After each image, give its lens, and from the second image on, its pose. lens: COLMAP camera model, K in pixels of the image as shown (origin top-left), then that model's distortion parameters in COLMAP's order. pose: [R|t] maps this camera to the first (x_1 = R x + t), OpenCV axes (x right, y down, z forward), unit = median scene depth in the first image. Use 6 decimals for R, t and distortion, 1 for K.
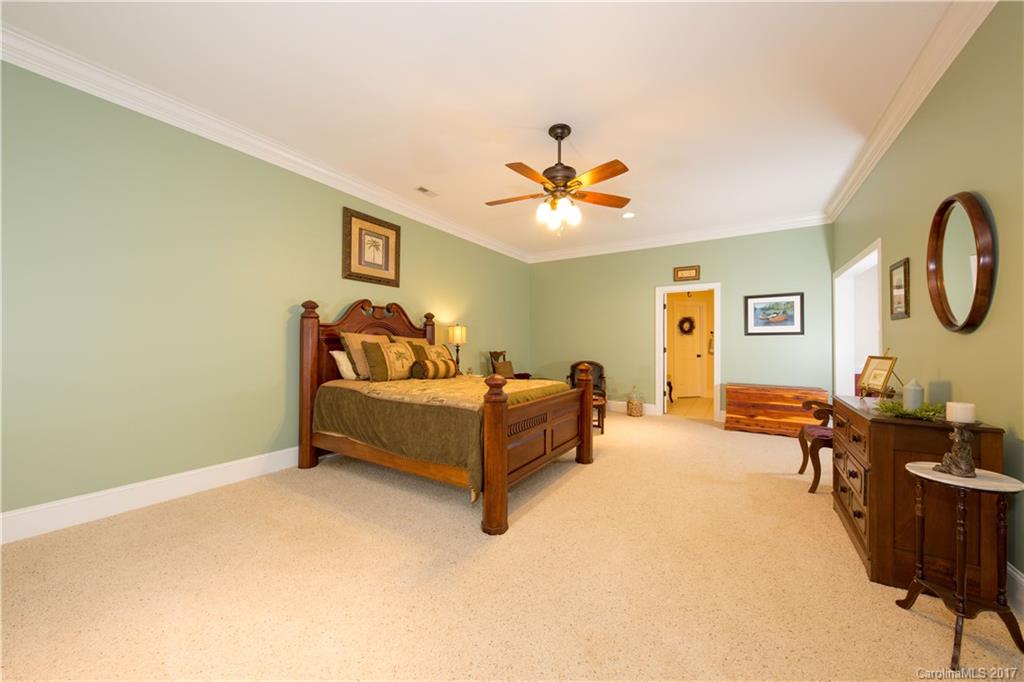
lens RADIAL K [[370.2, 0, 512.8], [0, 370.2, 341.3], [0, 0, 1]] dist [-0.000565, 0.000086]
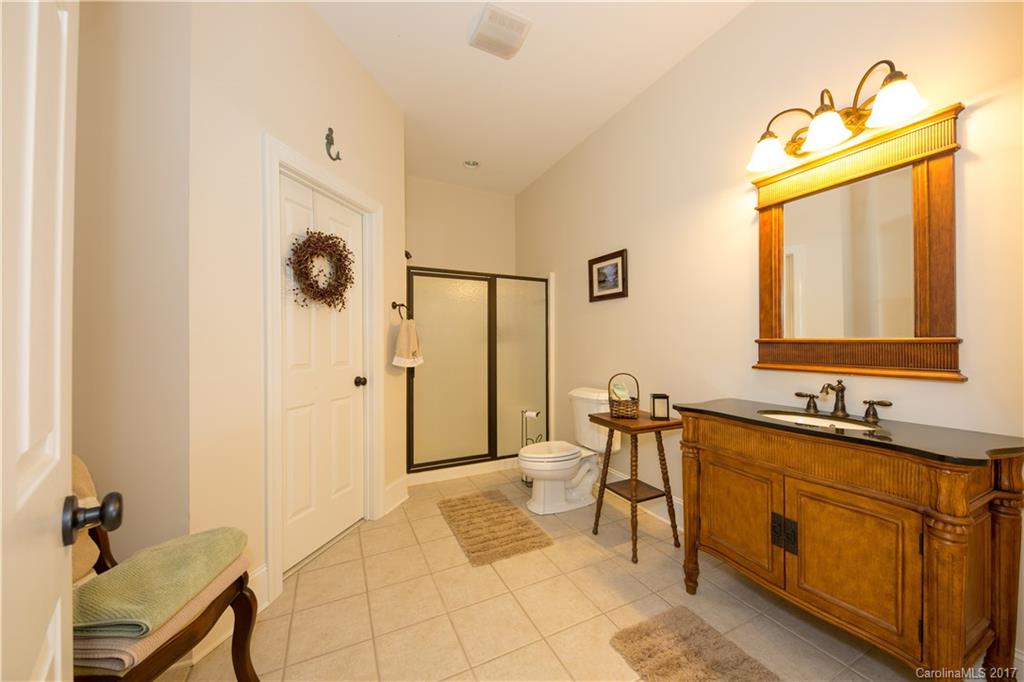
lens RADIAL K [[370.2, 0, 514.7], [0, 370.2, 340.5], [0, 0, 1]] dist [-0.000565, 0.000086]
pose [[0.532508, -0.003528, 0.846417, 0.328464], [-0.000799, 0.999989, 0.004671, 0.005584], [-0.846424, -0.003164, 0.532500, 0.760240]]
